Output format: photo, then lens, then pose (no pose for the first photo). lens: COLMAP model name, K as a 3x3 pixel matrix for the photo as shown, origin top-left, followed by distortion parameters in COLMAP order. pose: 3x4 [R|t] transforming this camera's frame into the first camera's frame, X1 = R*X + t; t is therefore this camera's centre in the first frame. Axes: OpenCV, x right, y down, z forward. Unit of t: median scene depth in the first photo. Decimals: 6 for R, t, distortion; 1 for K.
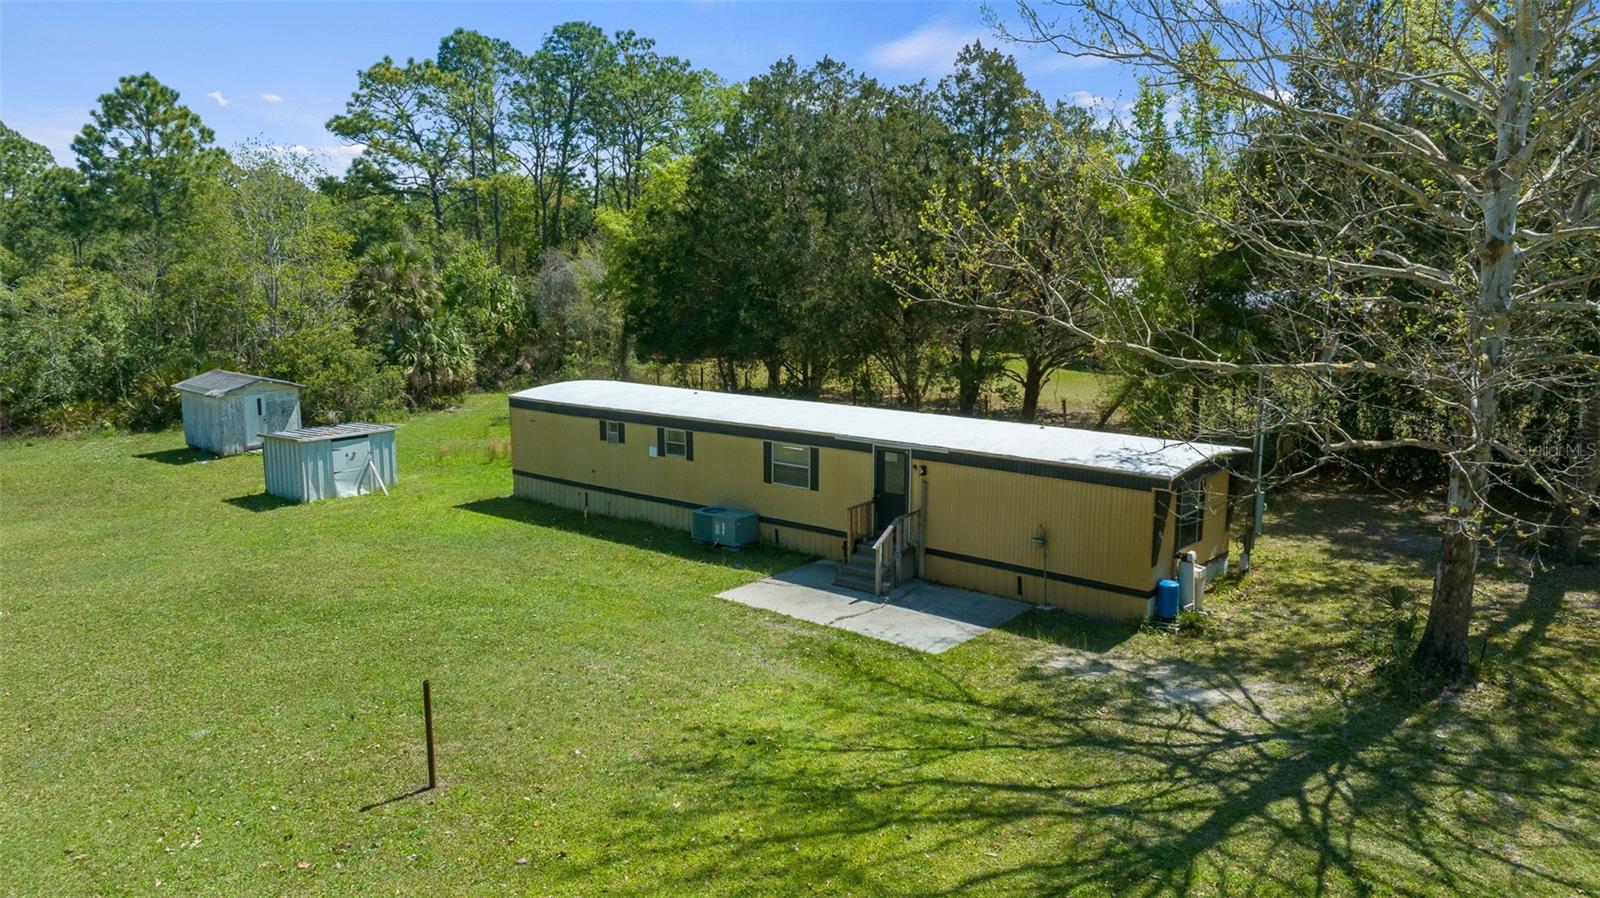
lens RADIAL K [[1123.9, 0, 808.3], [0, 1123.9, 451.3], [0, 0, 1]] dist [-0.010161, 0.001322]
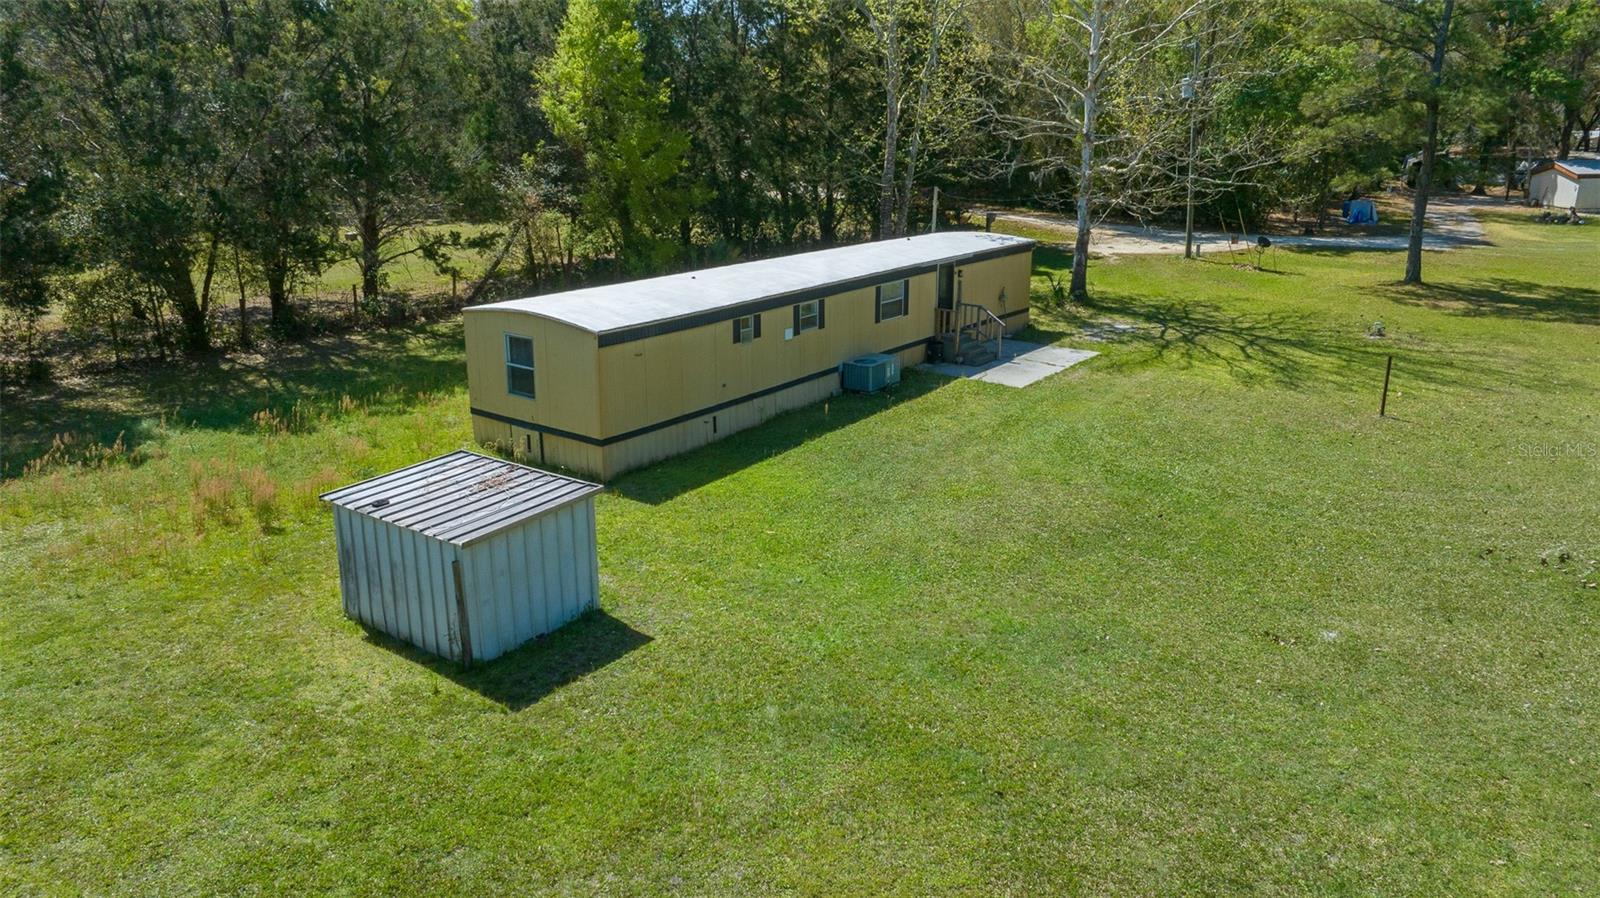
lens RADIAL K [[1123.9, 0, 808.3], [0, 1123.9, 451.3], [0, 0, 1]] dist [-0.010161, 0.001322]
pose [[-0.072176, -0.284058, 0.956087, -1.480212], [0.171141, 0.940843, 0.292448, -0.248878], [-0.982599, 0.184733, -0.019292, 1.425623]]
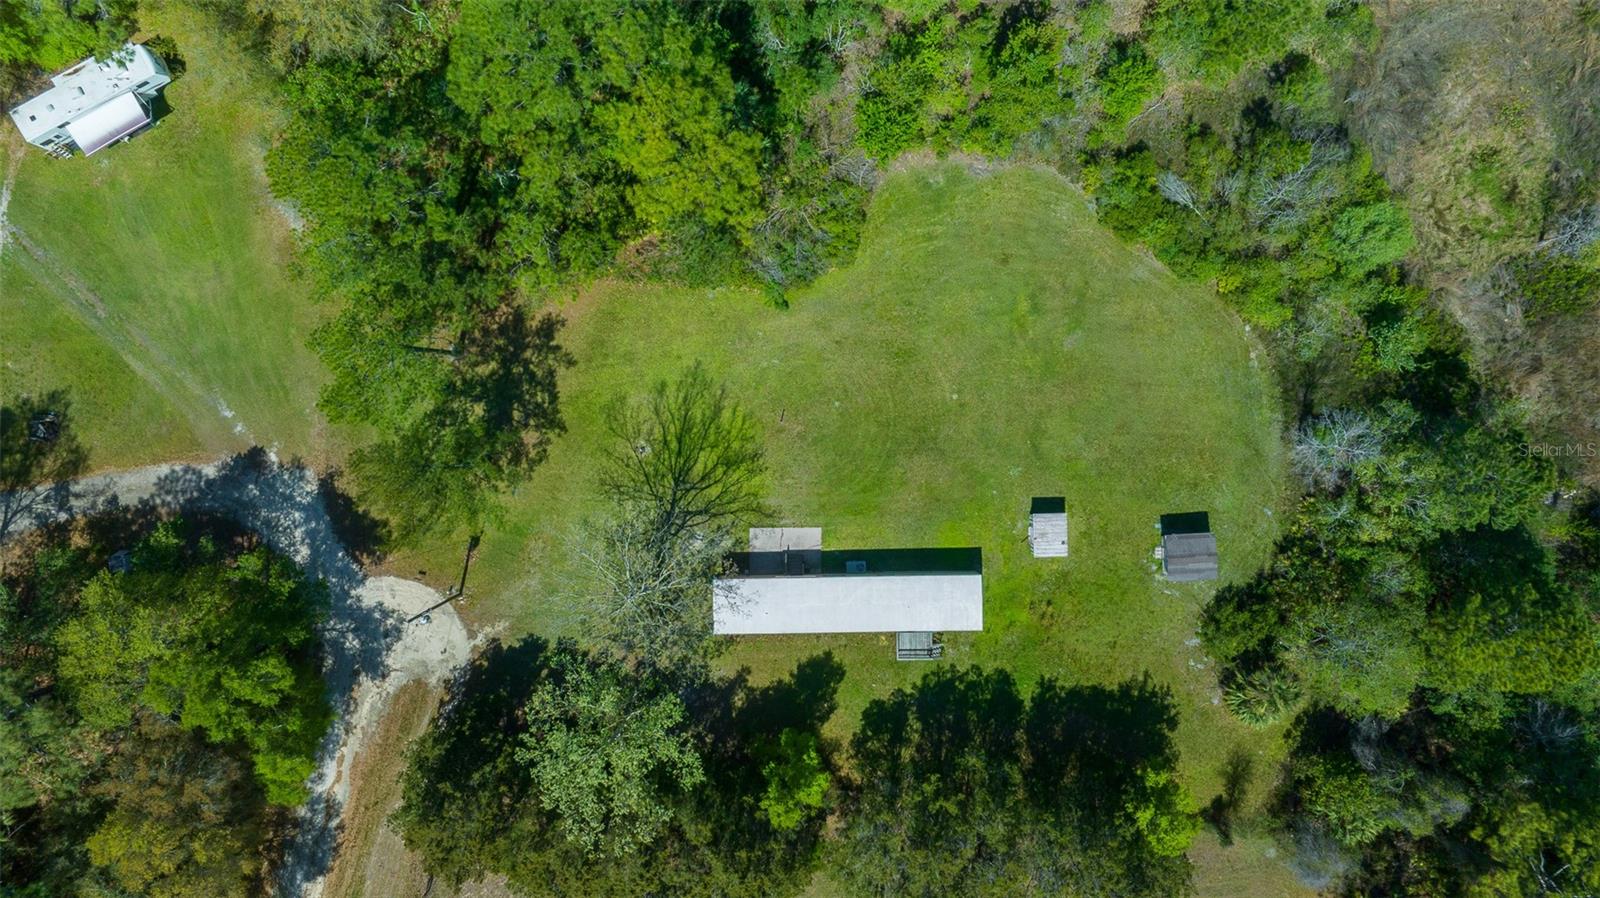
lens RADIAL K [[1123.9, 0, 808.3], [0, 1123.9, 451.3], [0, 0, 1]] dist [-0.010161, 0.001322]
pose [[-0.757326, 0.652856, 0.015387, -0.304553], [-0.095329, -0.133833, 0.986408, -3.937669], [0.646042, 0.745566, 0.163591, 0.189147]]
